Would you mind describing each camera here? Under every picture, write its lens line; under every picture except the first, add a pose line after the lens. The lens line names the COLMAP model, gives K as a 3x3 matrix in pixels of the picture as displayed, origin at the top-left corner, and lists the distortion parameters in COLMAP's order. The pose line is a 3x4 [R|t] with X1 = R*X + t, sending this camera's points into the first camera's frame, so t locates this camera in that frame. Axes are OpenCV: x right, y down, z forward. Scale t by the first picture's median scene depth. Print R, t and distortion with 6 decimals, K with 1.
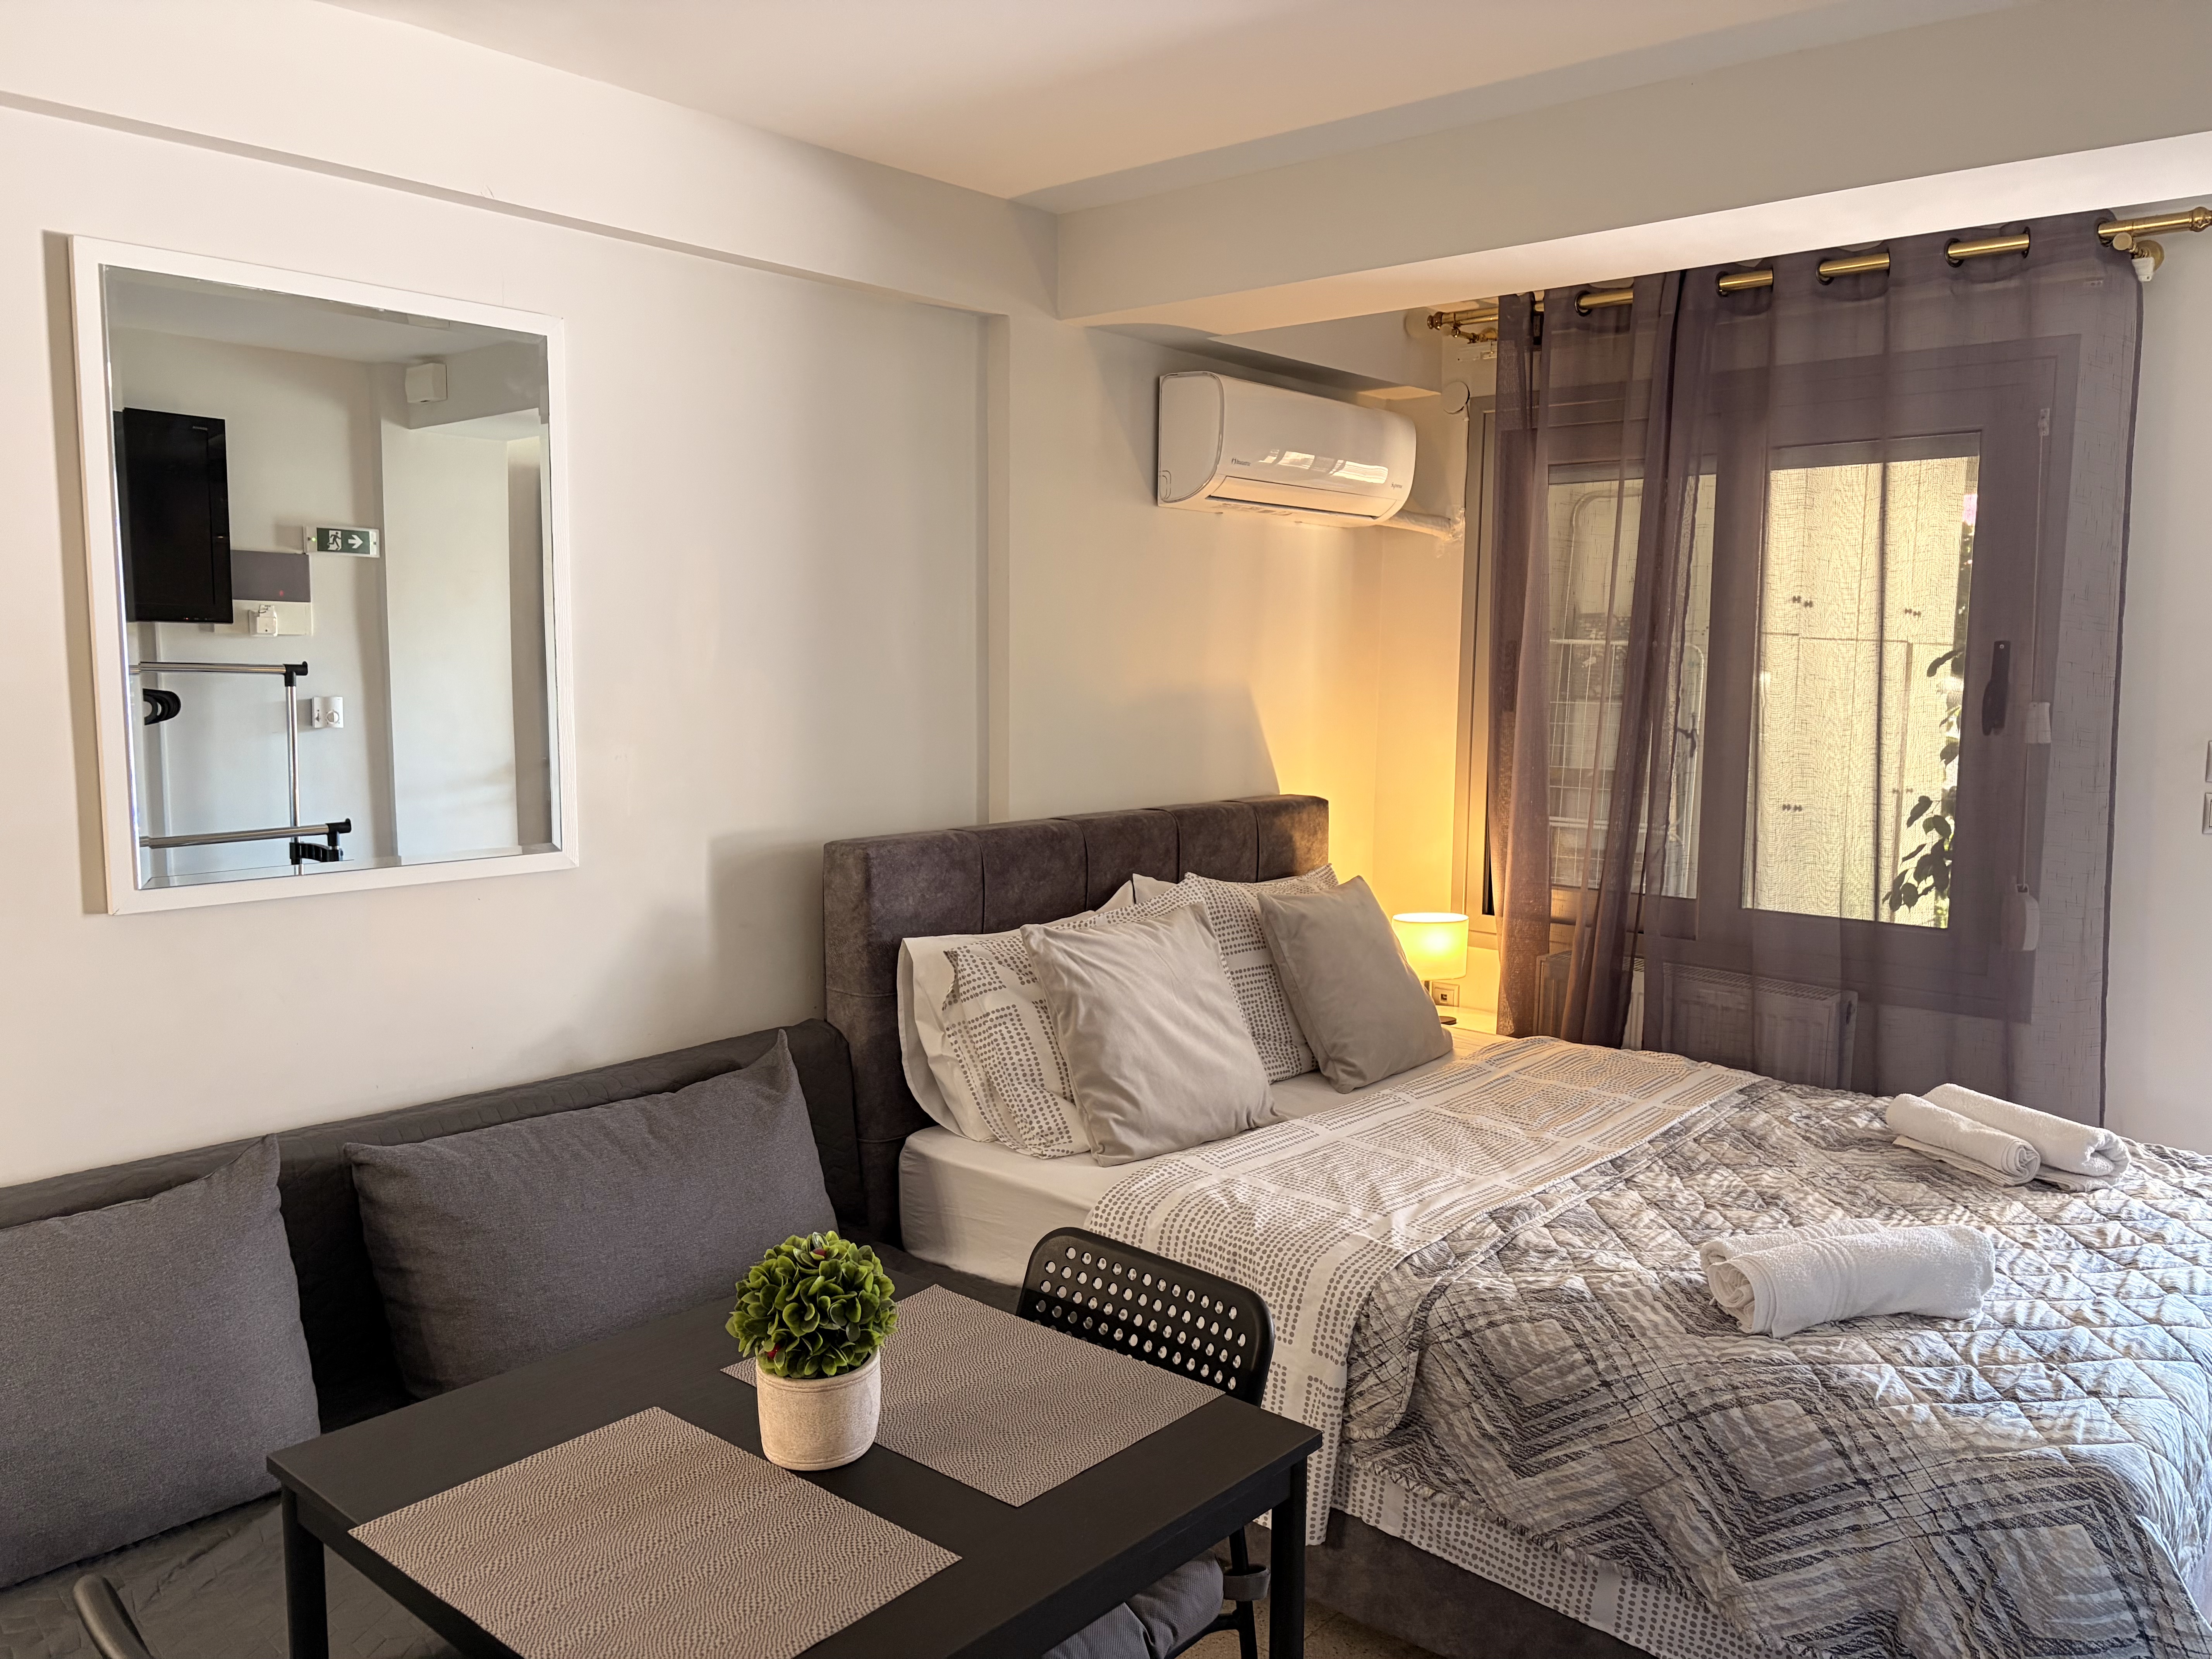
lens RADIAL K [[1672.3, 0, 1108.3], [0, 1672.3, 838.7], [0, 0, 1]] dist [0.044223, -0.044322]
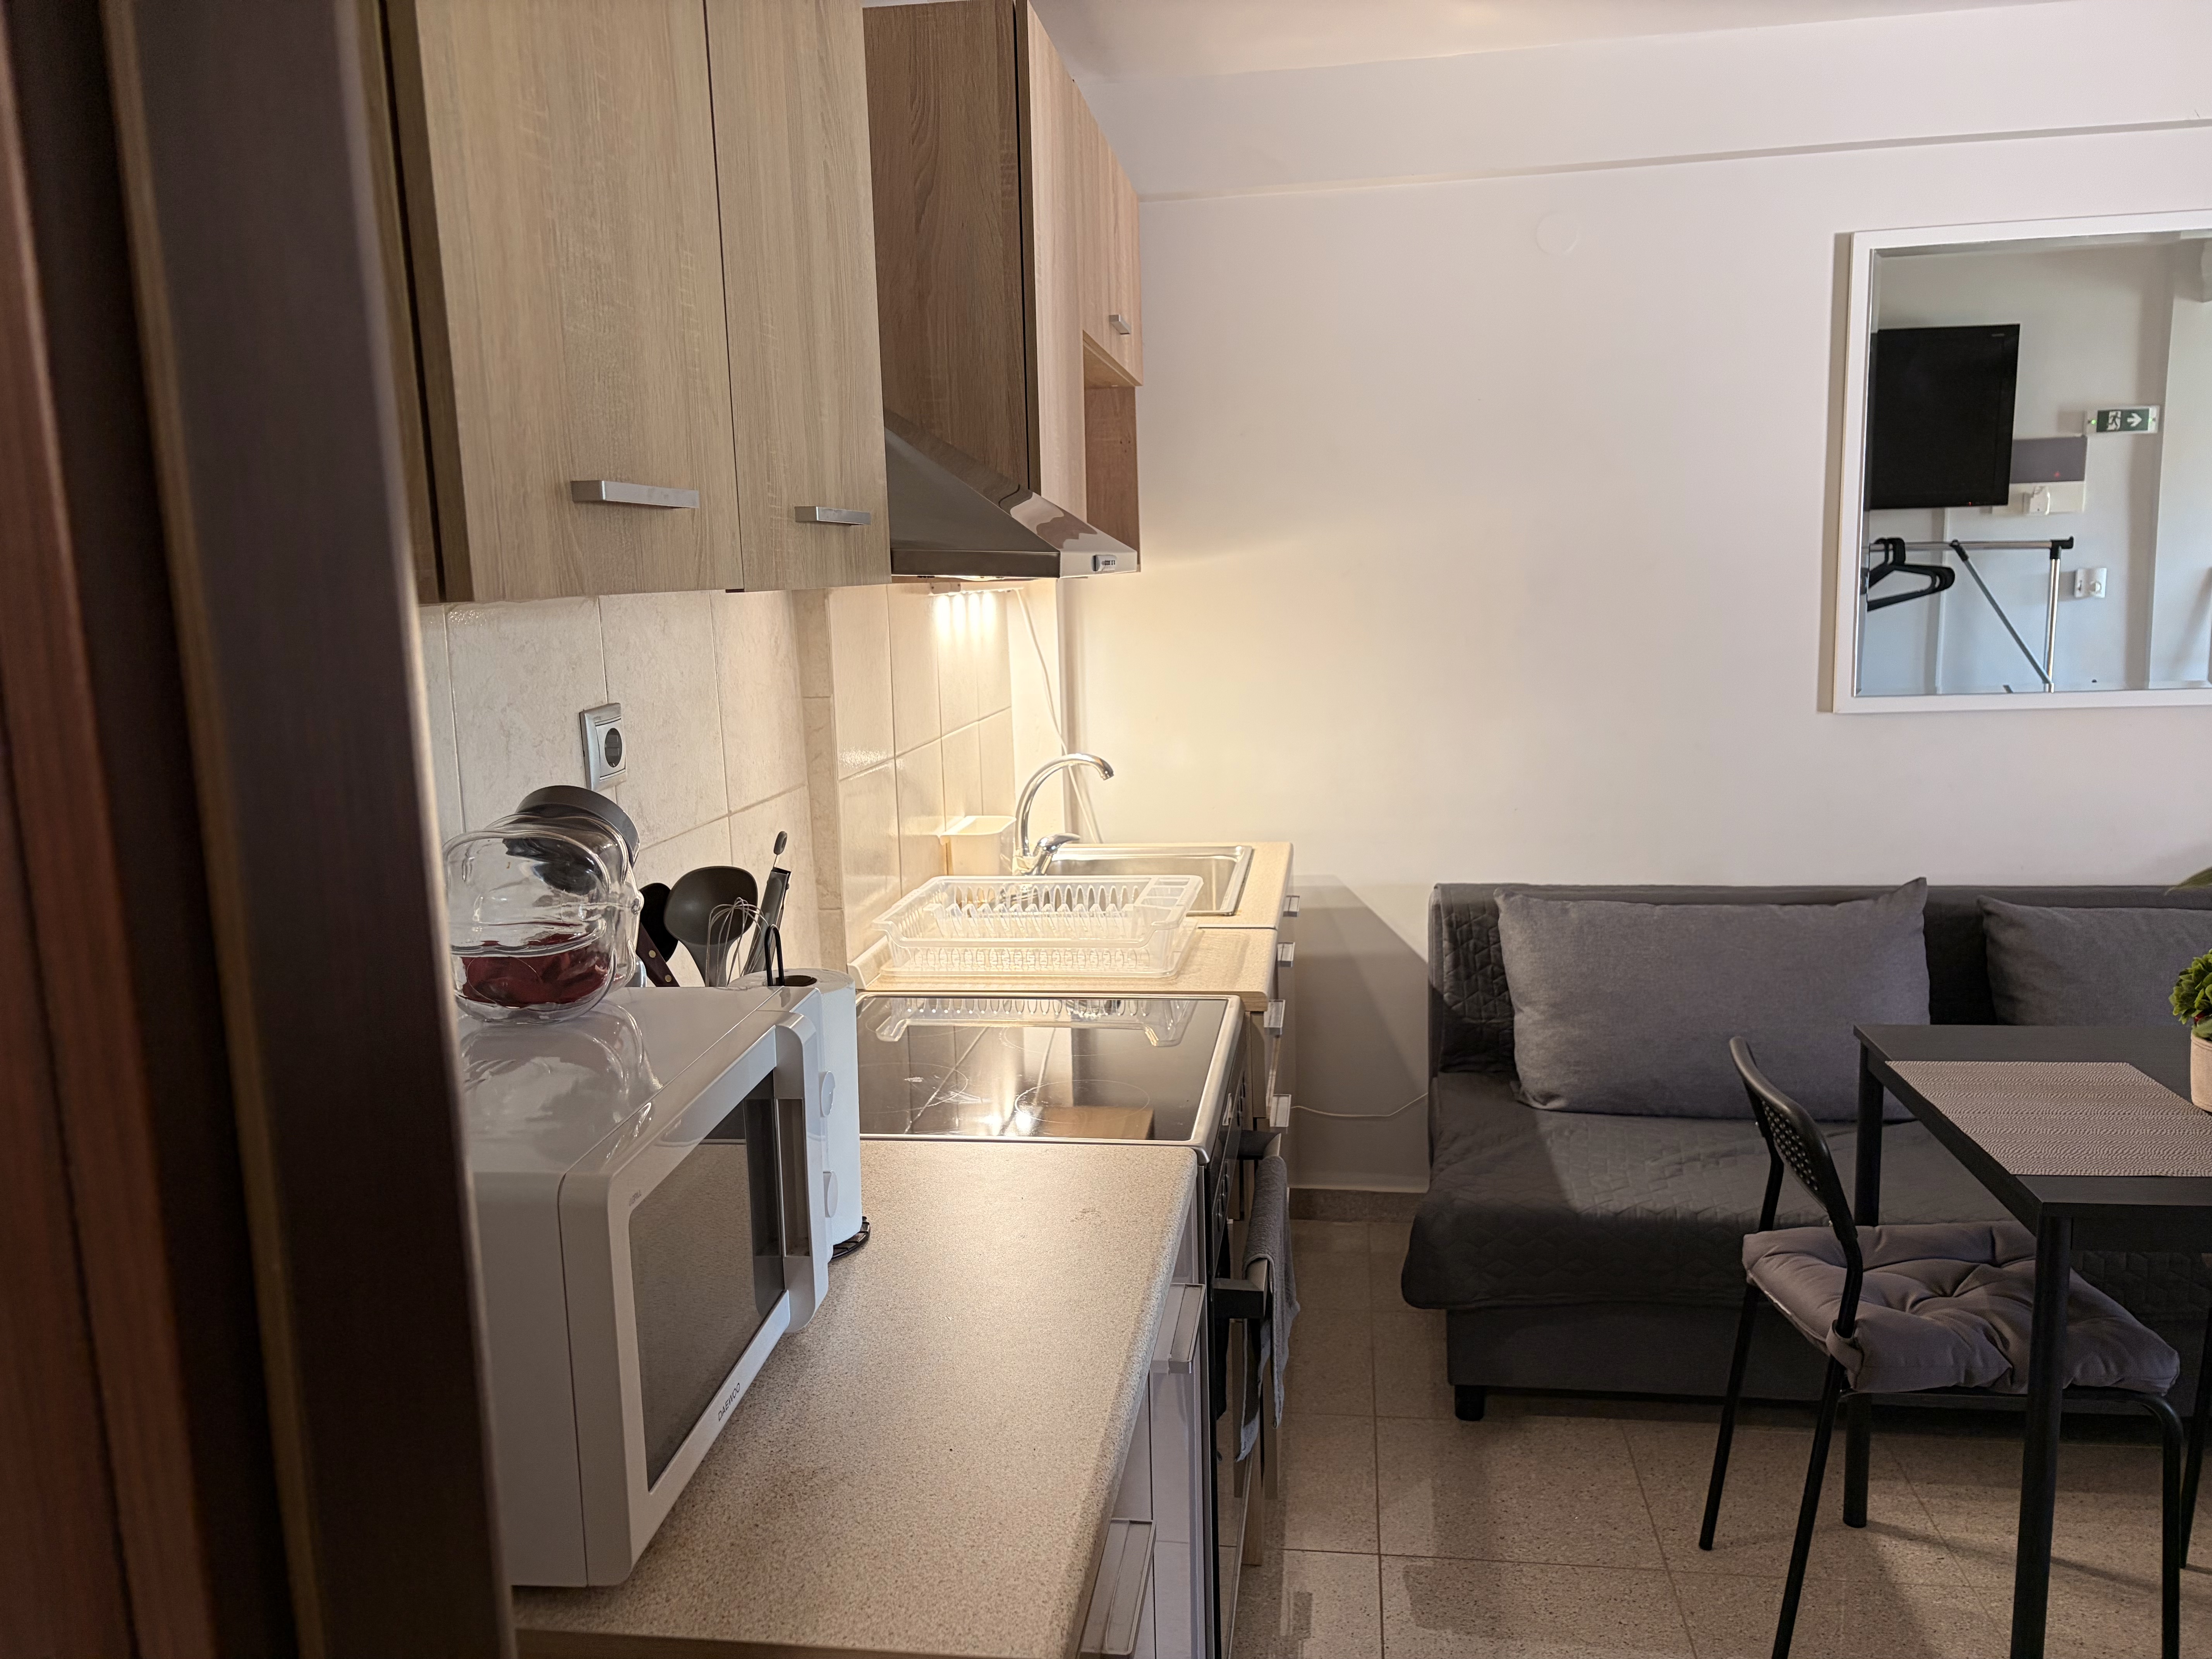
lens RADIAL K [[1672.3, 0, 1111.2], [0, 1672.3, 834.5], [0, 0, 1]] dist [0.044223, -0.044322]
pose [[0.545006, 0.104648, -0.831876, 0.201905], [-0.053313, 0.994498, 0.090177, 0.037944], [0.836736, -0.004798, 0.547586, -0.217596]]
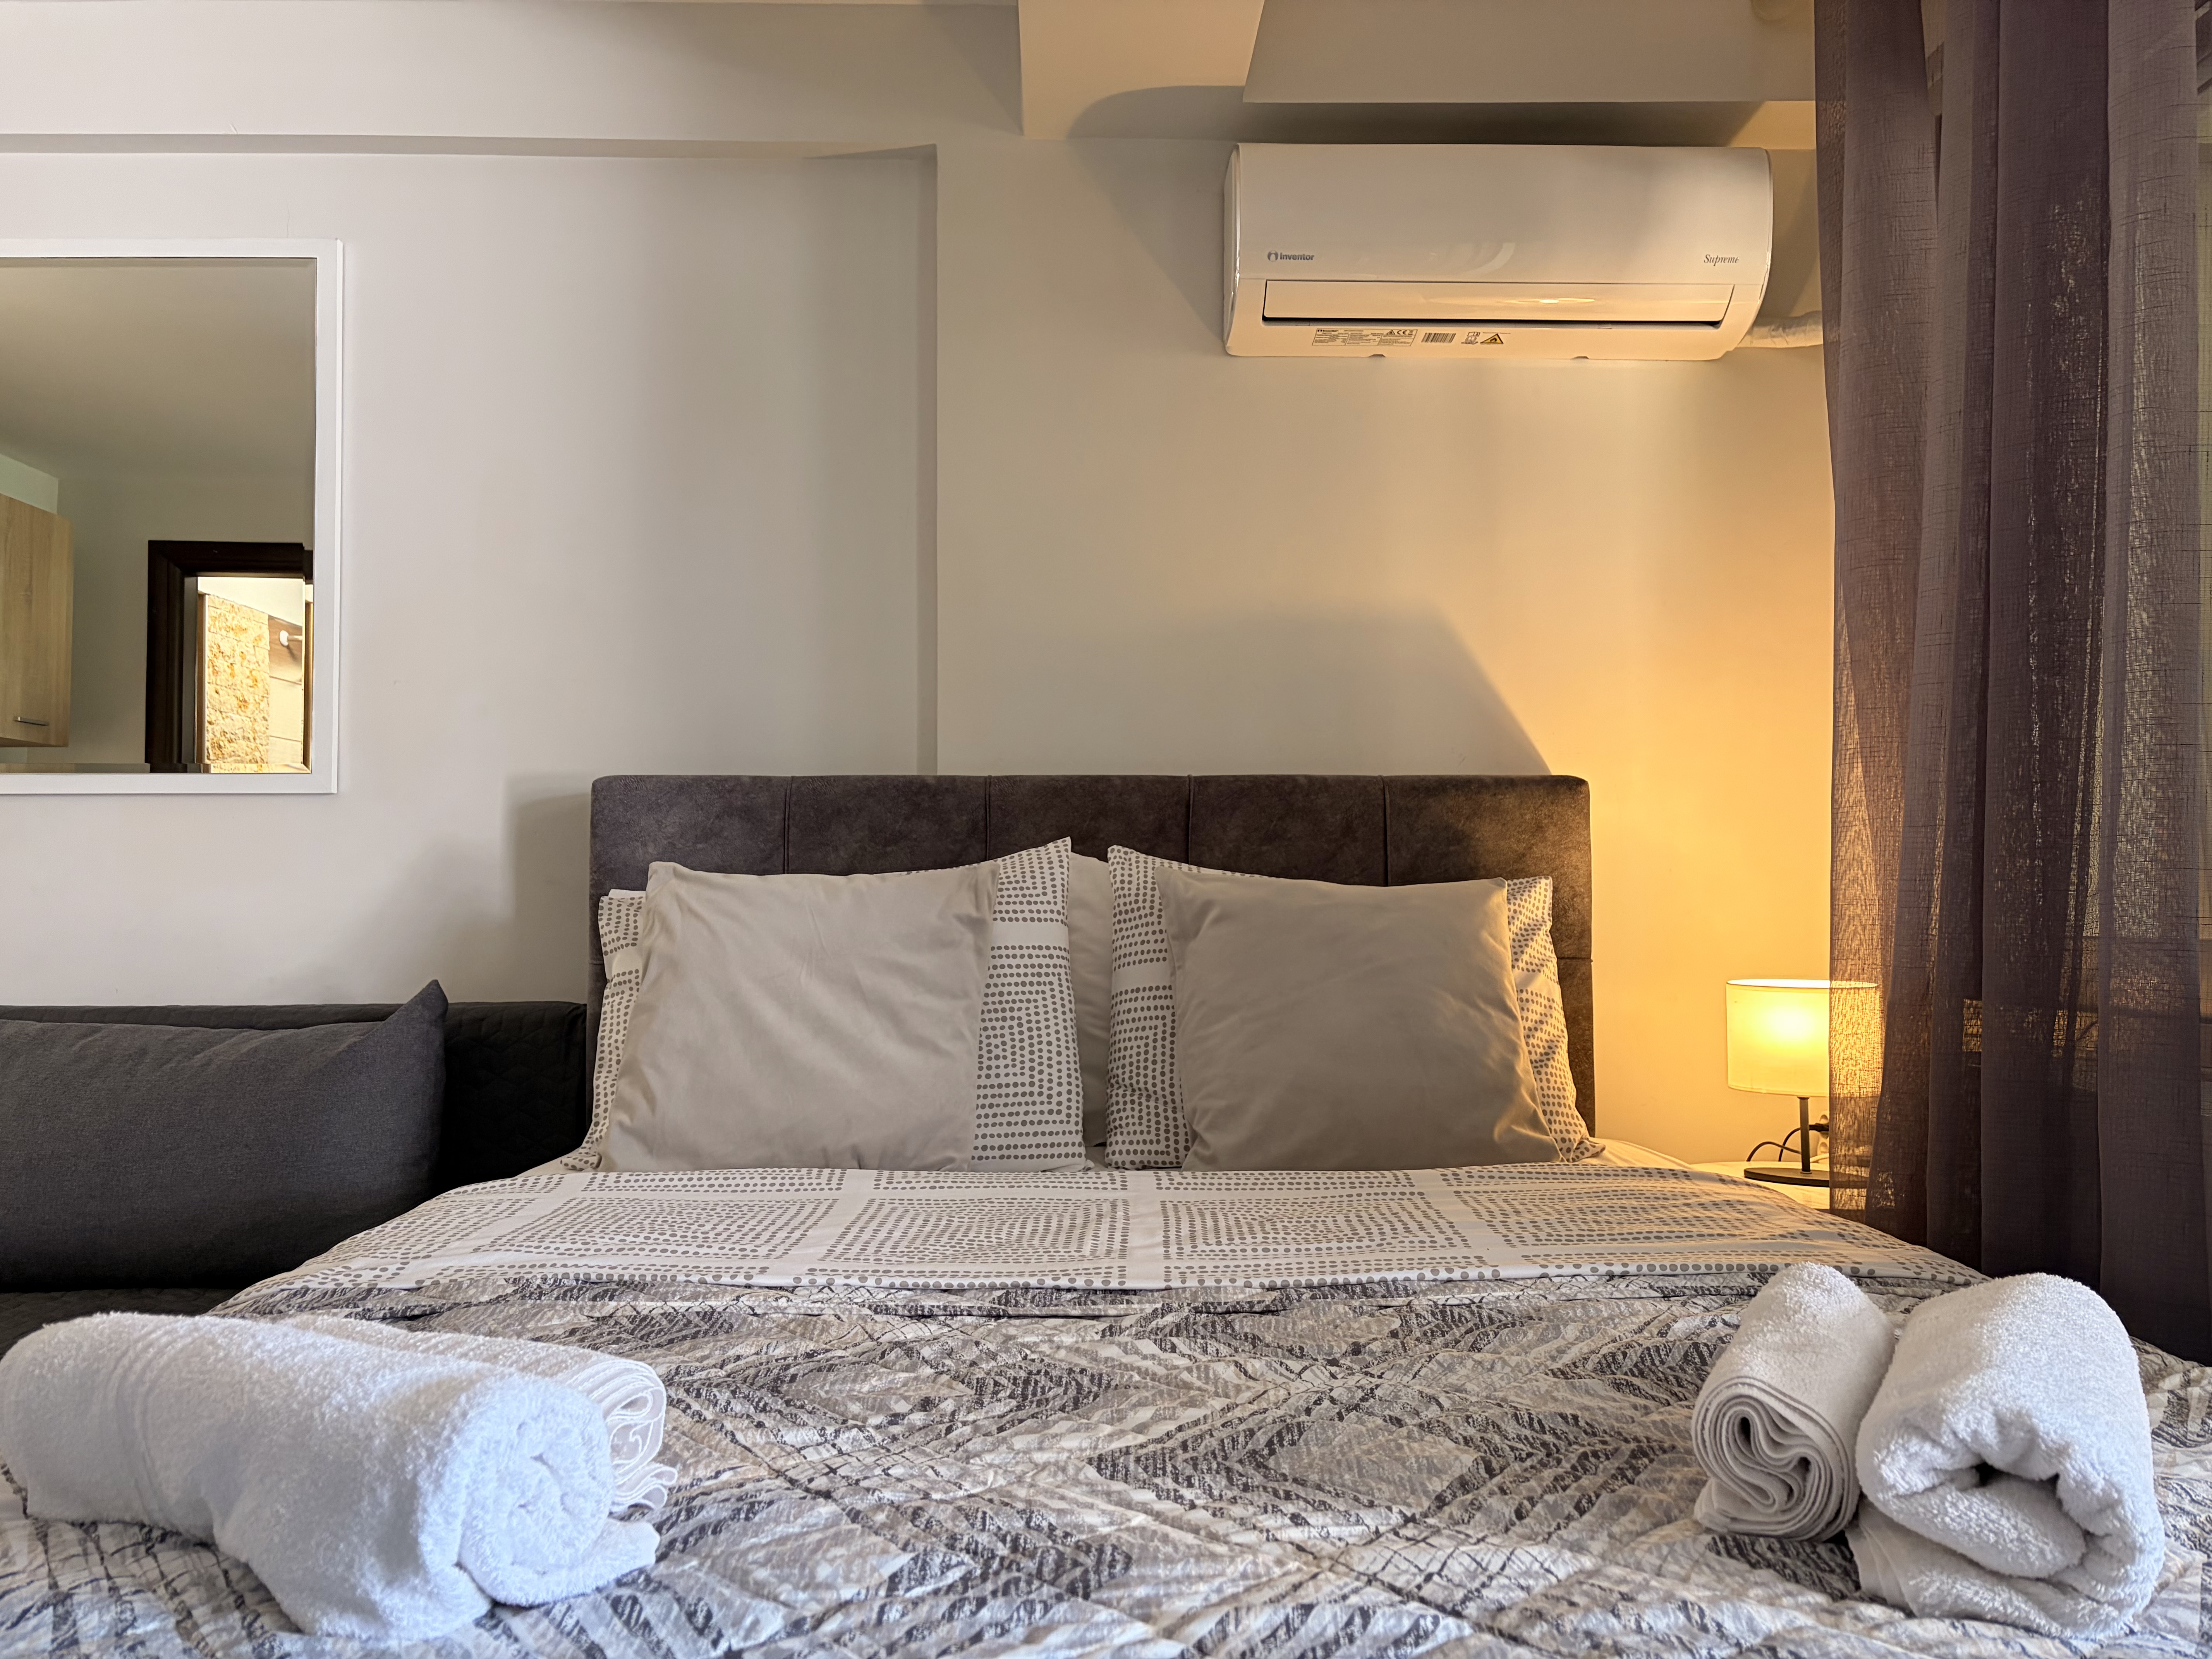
lens RADIAL K [[1672.3, 0, 1099.5], [0, 1672.3, 842.7], [0, 0, 1]] dist [0.044223, -0.044322]
pose [[0.674556, -0.036304, -0.737331, 0.612367], [-0.076793, 0.989921, -0.118996, 0.112933], [0.734219, 0.136892, 0.664969, 0.619011]]
